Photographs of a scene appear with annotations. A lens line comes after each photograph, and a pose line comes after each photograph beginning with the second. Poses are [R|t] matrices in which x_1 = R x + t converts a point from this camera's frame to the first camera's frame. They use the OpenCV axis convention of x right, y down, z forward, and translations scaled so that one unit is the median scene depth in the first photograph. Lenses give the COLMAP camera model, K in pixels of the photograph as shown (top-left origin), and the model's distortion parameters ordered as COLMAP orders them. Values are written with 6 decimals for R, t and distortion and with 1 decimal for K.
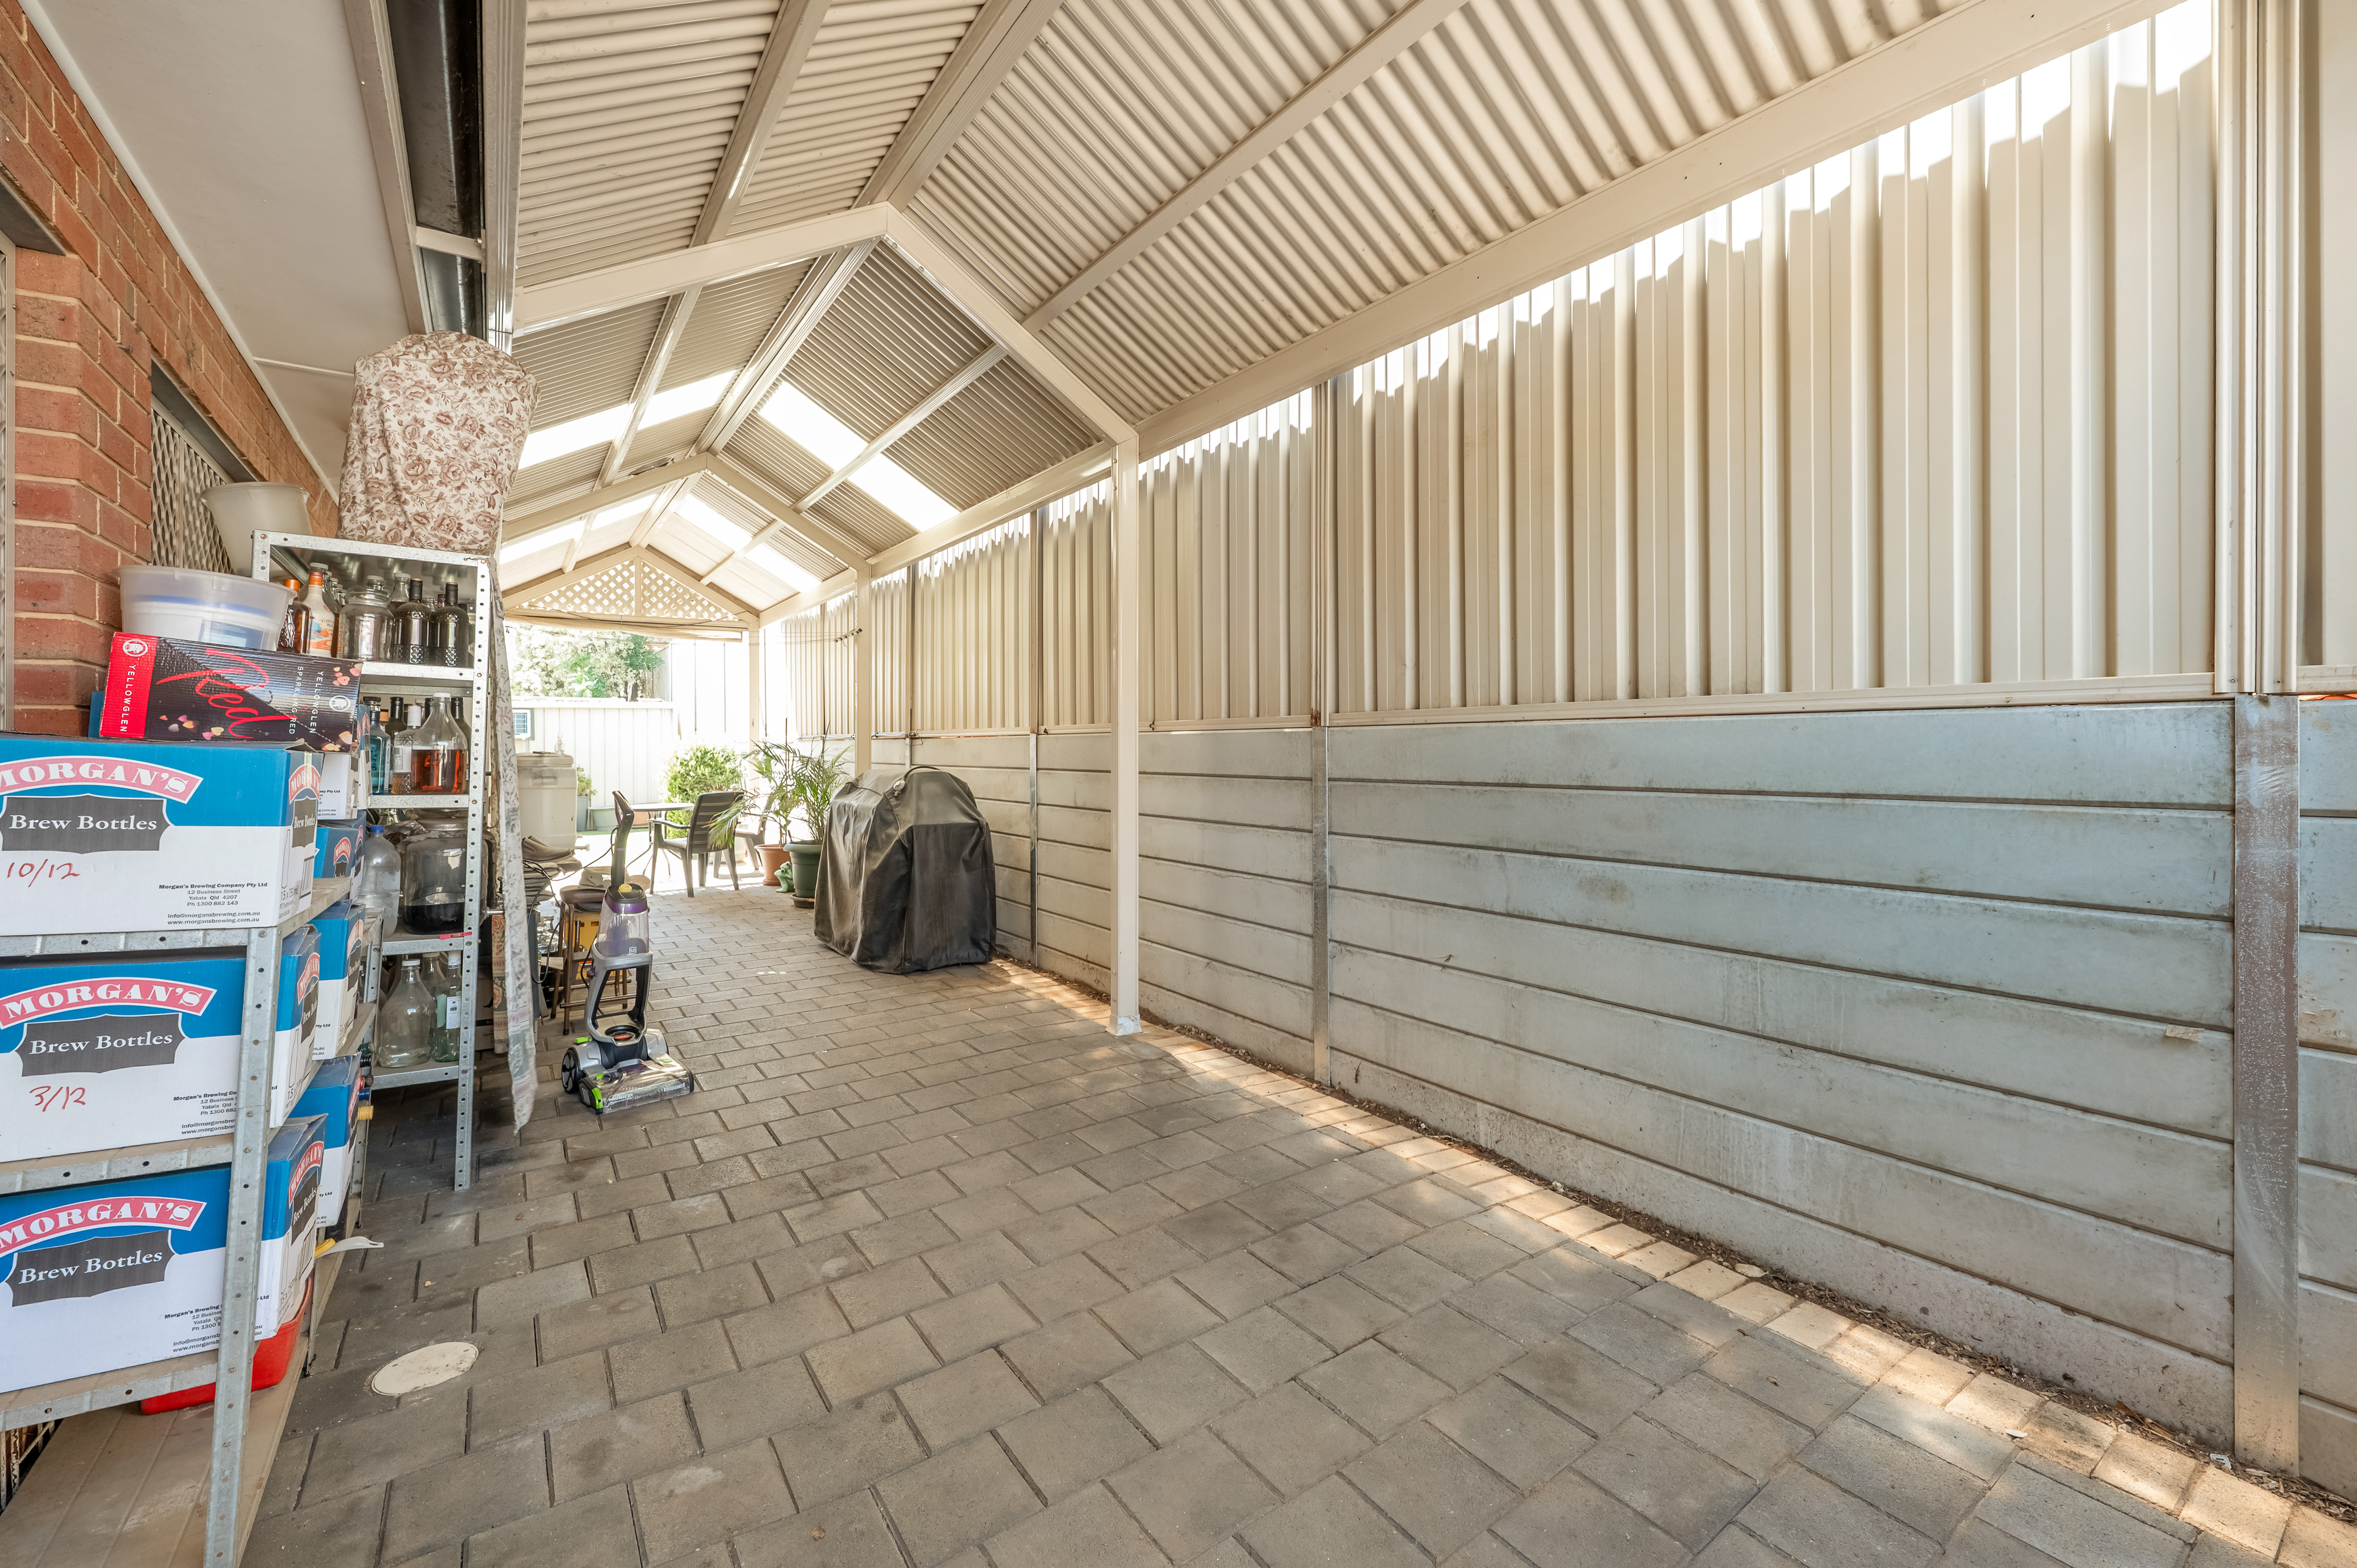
lens RADIAL K [[946.2, 0, 1176.4], [0, 946.2, 761.1], [0, 0, 1]] dist [0.000503, 0.000009]
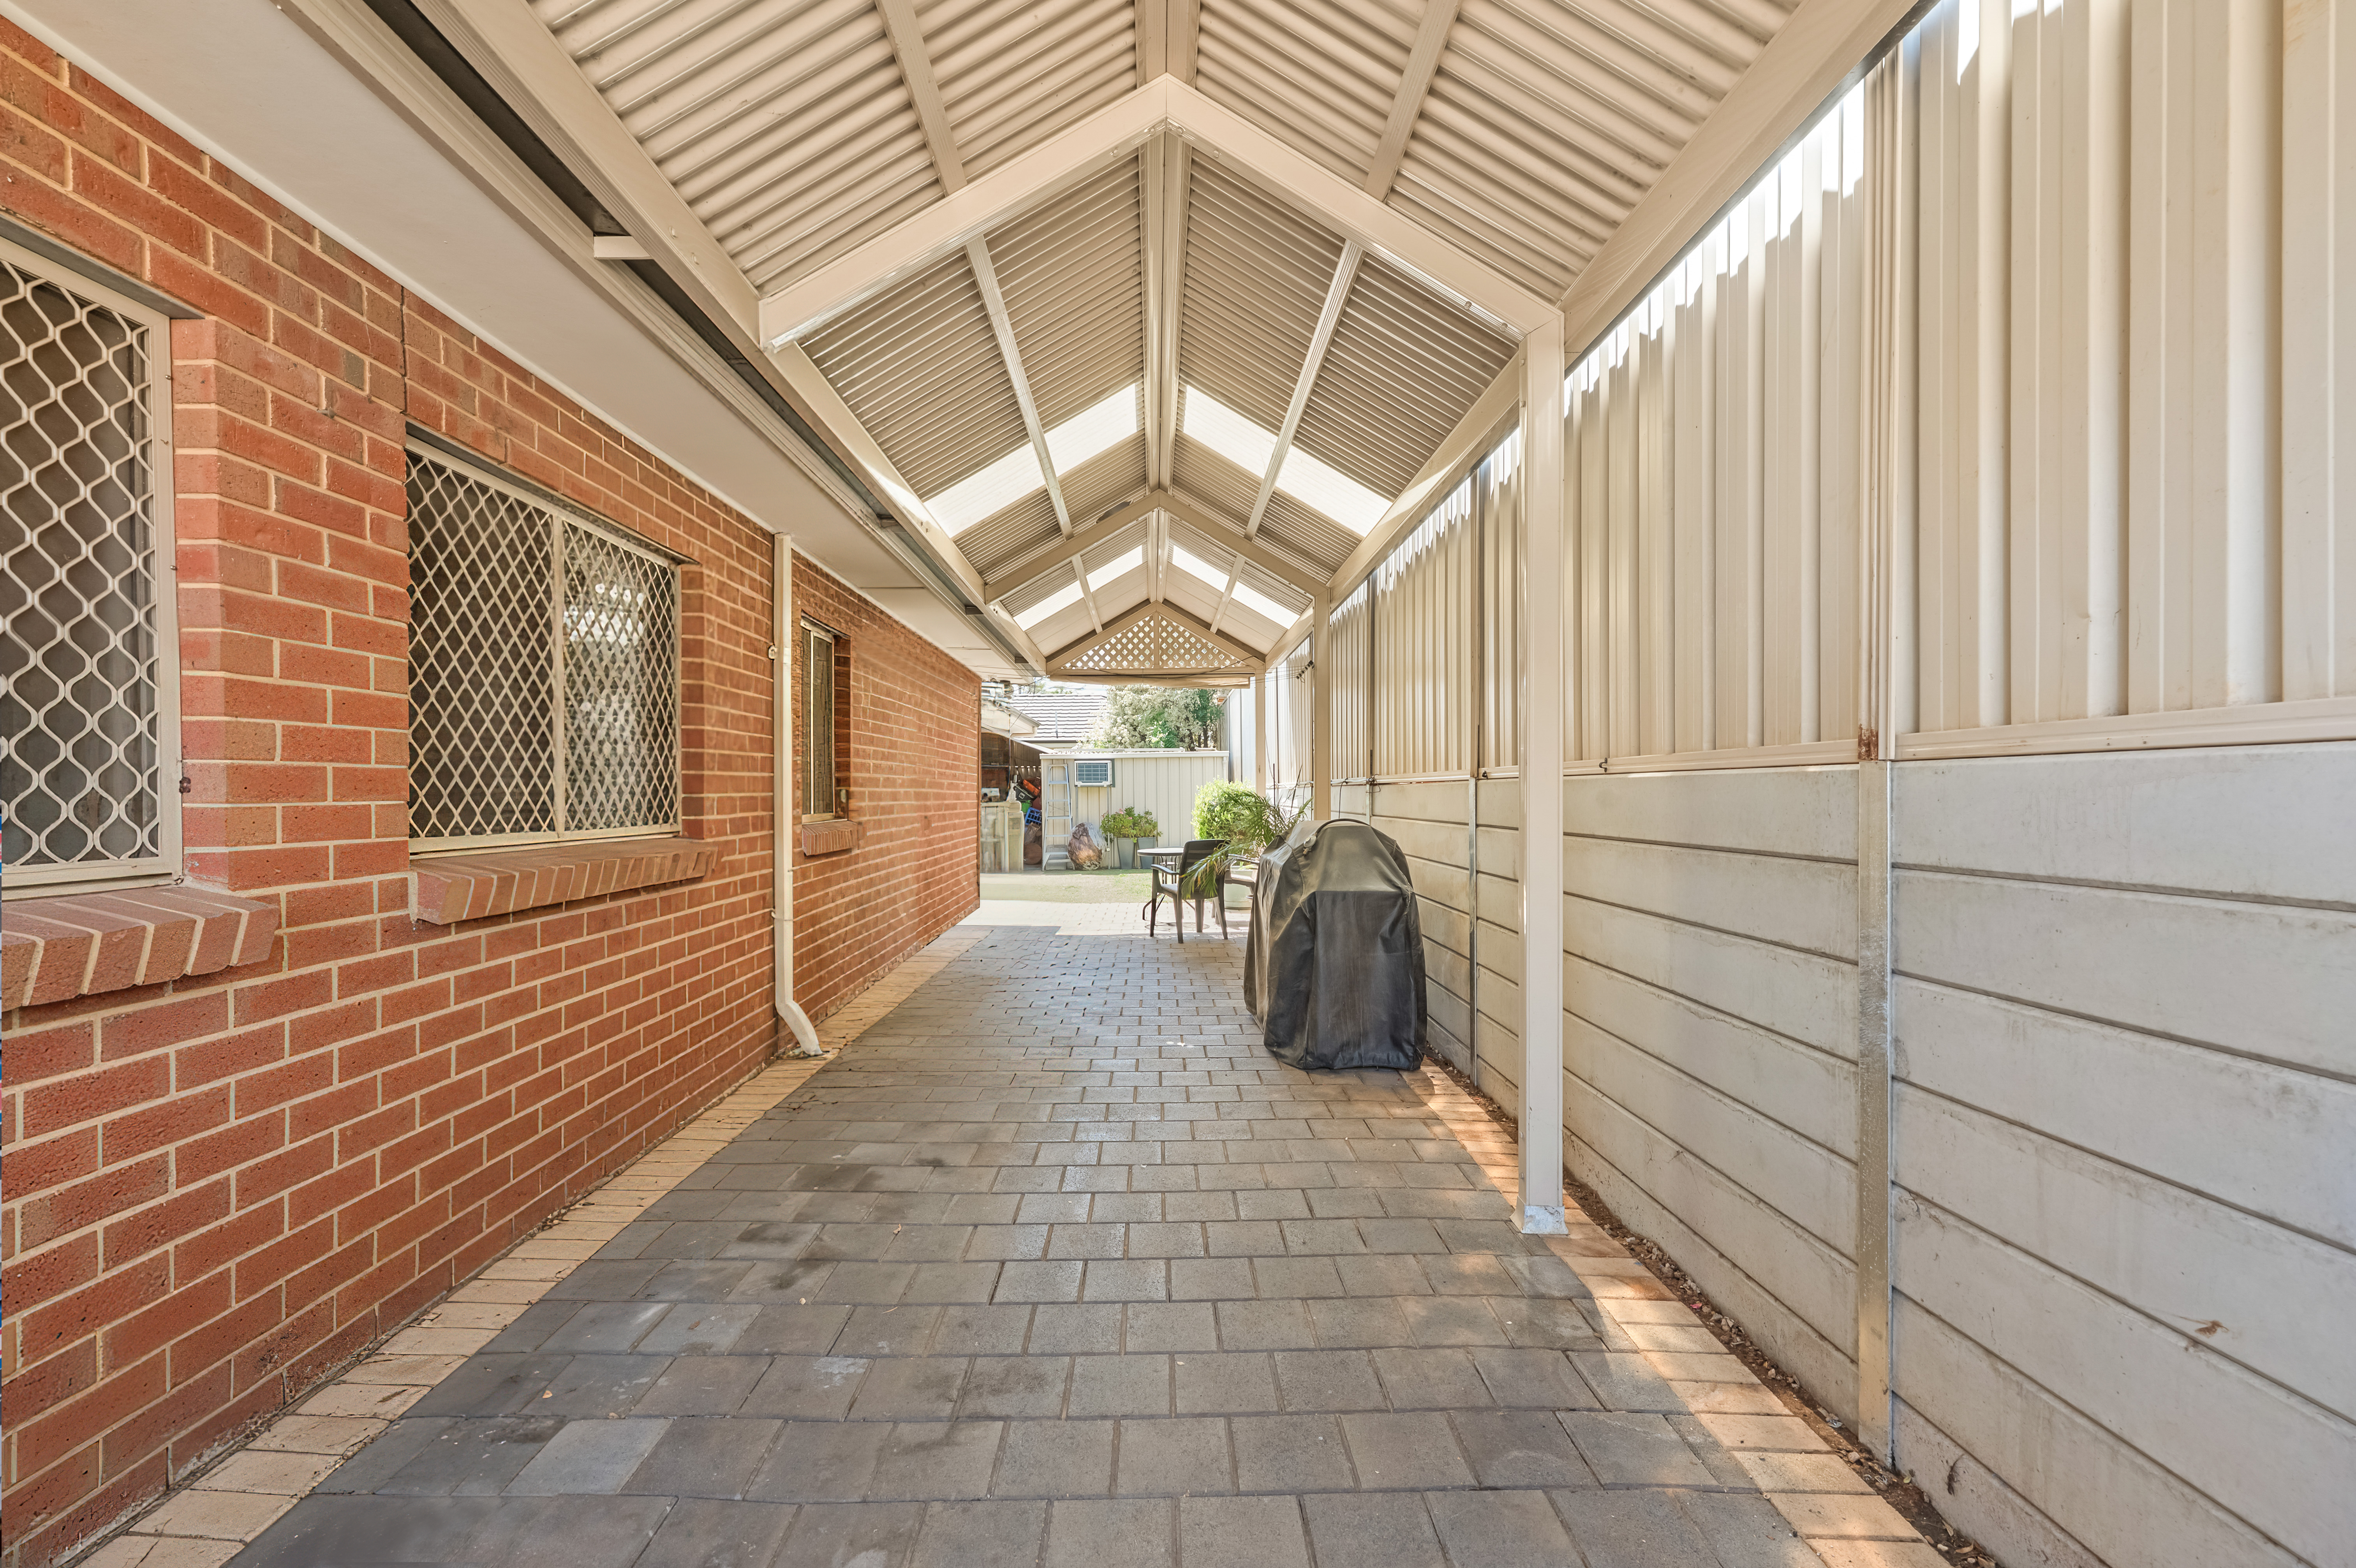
lens RADIAL K [[956.8, 0, 1178.0], [0, 956.8, 811.1], [0, 0, 1]] dist [0.000009, -0.000067]
pose [[0.824573, 0.010997, -0.565649, 0.114968], [-0.007719, 0.999937, 0.008188, -0.008994], [0.565703, -0.002386, 0.824605, 0.311741]]
